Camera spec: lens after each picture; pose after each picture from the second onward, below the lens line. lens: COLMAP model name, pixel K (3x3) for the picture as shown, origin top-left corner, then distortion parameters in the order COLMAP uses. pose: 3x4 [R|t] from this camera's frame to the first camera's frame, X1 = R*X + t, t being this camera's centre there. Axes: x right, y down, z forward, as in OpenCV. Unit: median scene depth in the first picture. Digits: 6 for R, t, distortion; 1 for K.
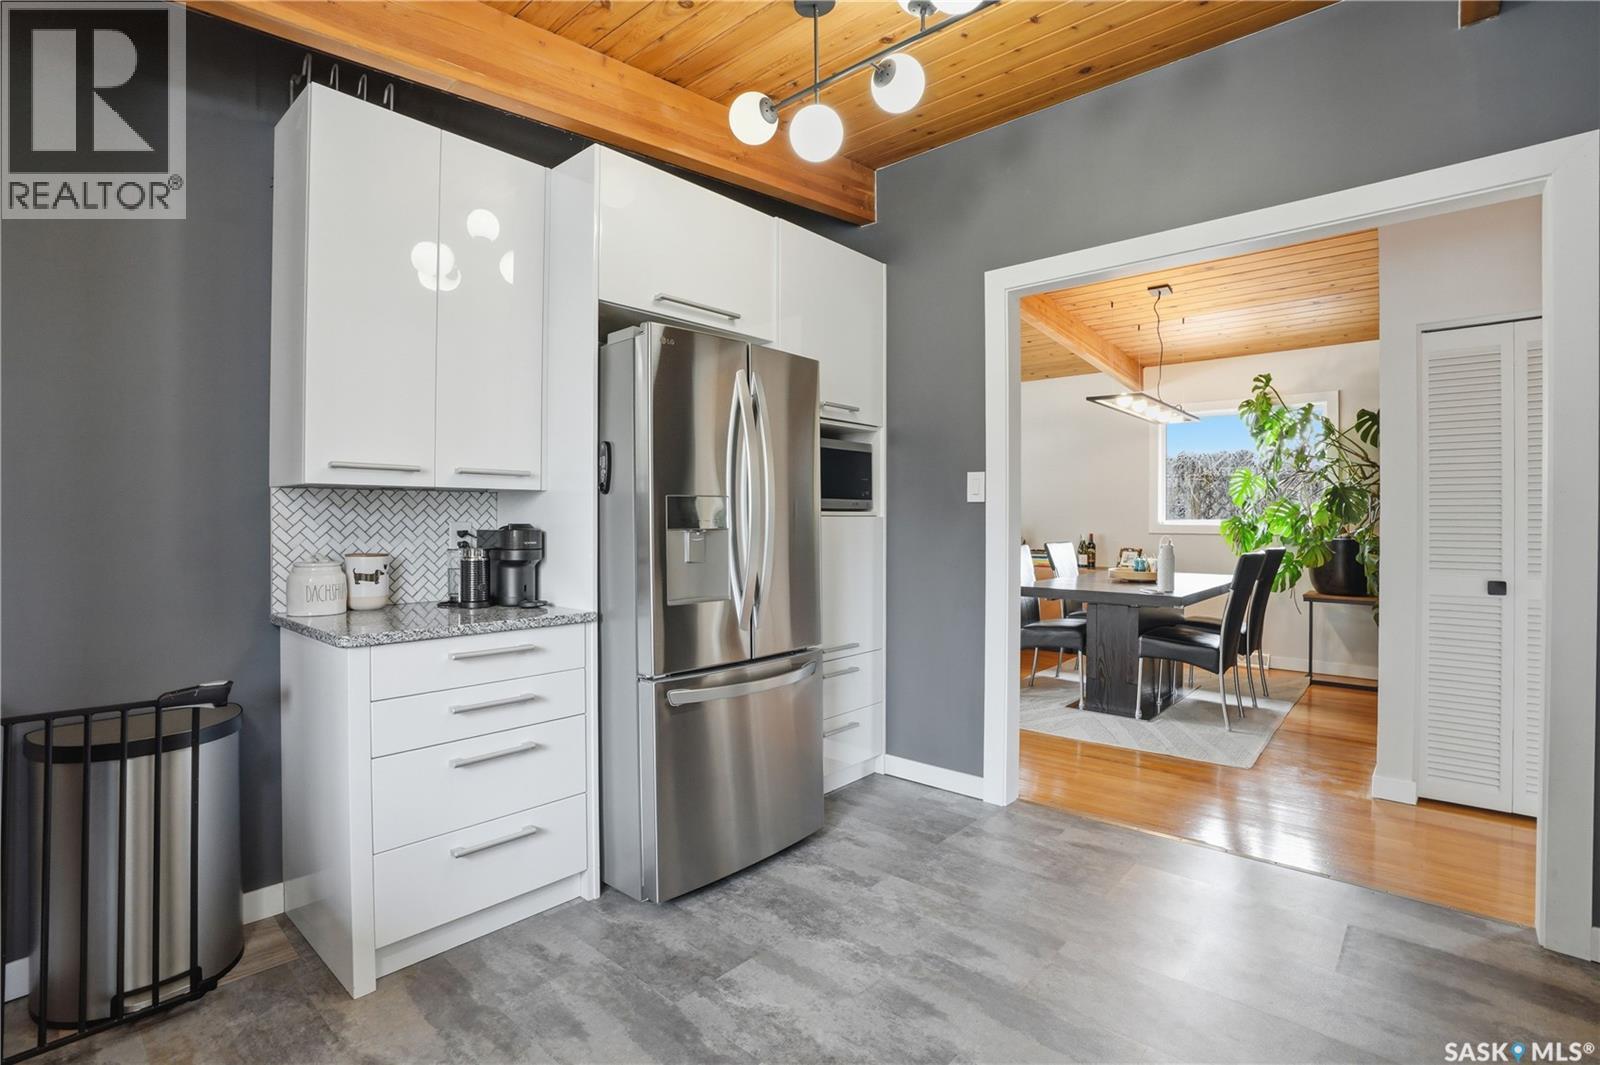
lens RADIAL K [[777.0, 0, 790.2], [0, 777.0, 513.8], [0, 0, 1]] dist [-0.038793, -0.000100]
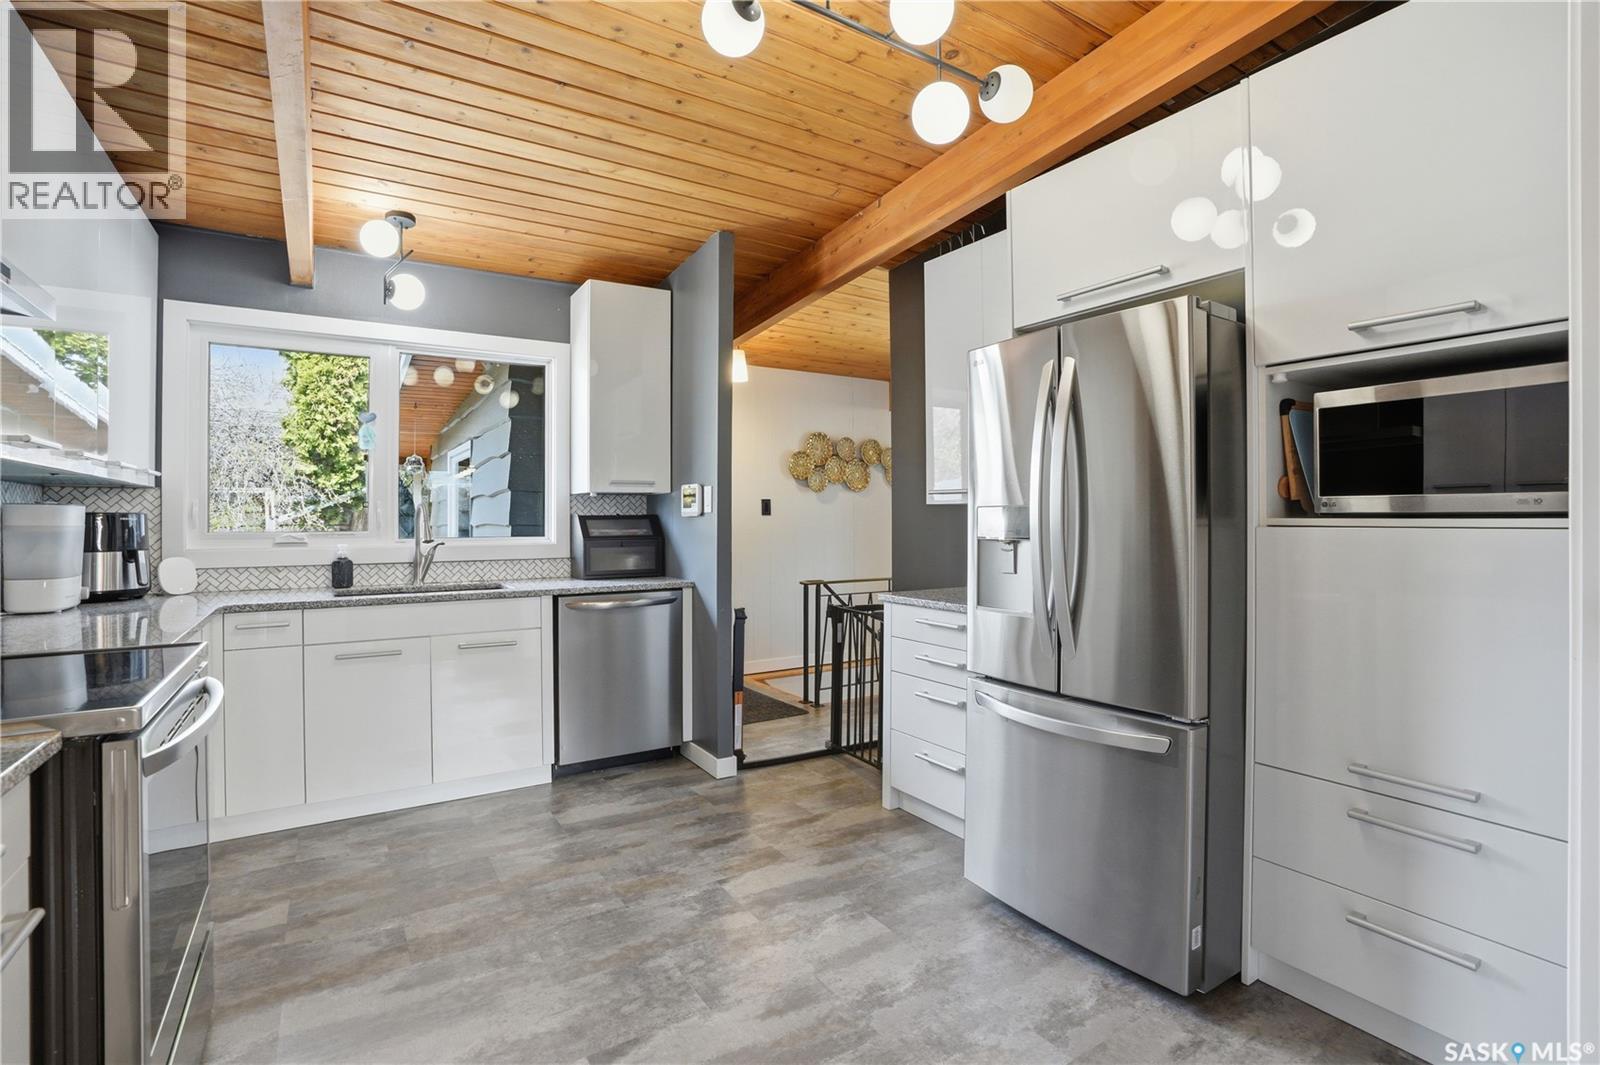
lens RADIAL K [[758.8, 0, 809.0], [0, 758.8, 527.7], [0, 0, 1]] dist [-0.048388, 0.000763]
pose [[-0.273984, 0.004492, -0.961724, 0.886453], [0.004320, 0.999985, 0.003440, -0.000048], [0.961725, -0.003212, -0.273999, 1.041213]]
